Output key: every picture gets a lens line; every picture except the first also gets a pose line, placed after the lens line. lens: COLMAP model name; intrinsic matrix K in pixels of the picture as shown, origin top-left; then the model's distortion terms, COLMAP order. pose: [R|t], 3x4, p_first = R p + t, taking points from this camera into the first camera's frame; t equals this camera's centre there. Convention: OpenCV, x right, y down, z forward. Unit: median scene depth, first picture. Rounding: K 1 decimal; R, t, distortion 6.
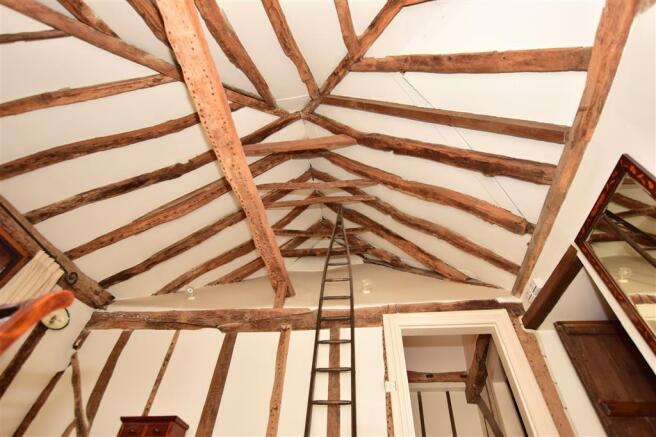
lens RADIAL K [[340.4, 0, 328.7], [0, 340.4, 217.6], [0, 0, 1]] dist [-0.002201, -0.000627]
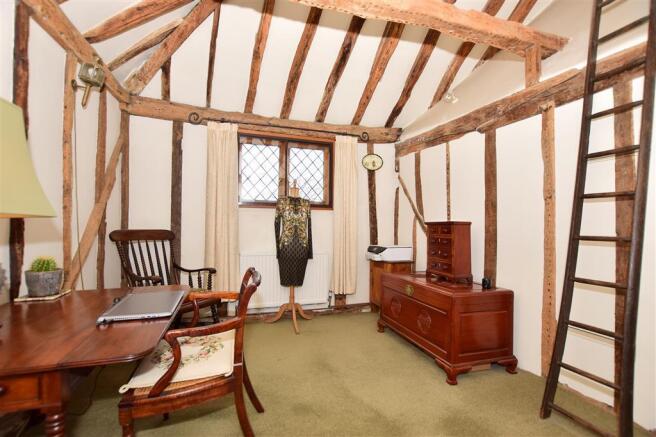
lens RADIAL K [[301.6, 0, 328.7], [0, 301.6, 220.3], [0, 0, 1]] dist [-0.002428, -0.000465]
pose [[0.443339, -0.047120, -0.895114, 0.269842], [0.680622, 0.667510, 0.301965, -0.067993], [0.583269, -0.743108, 0.328005, 0.247461]]
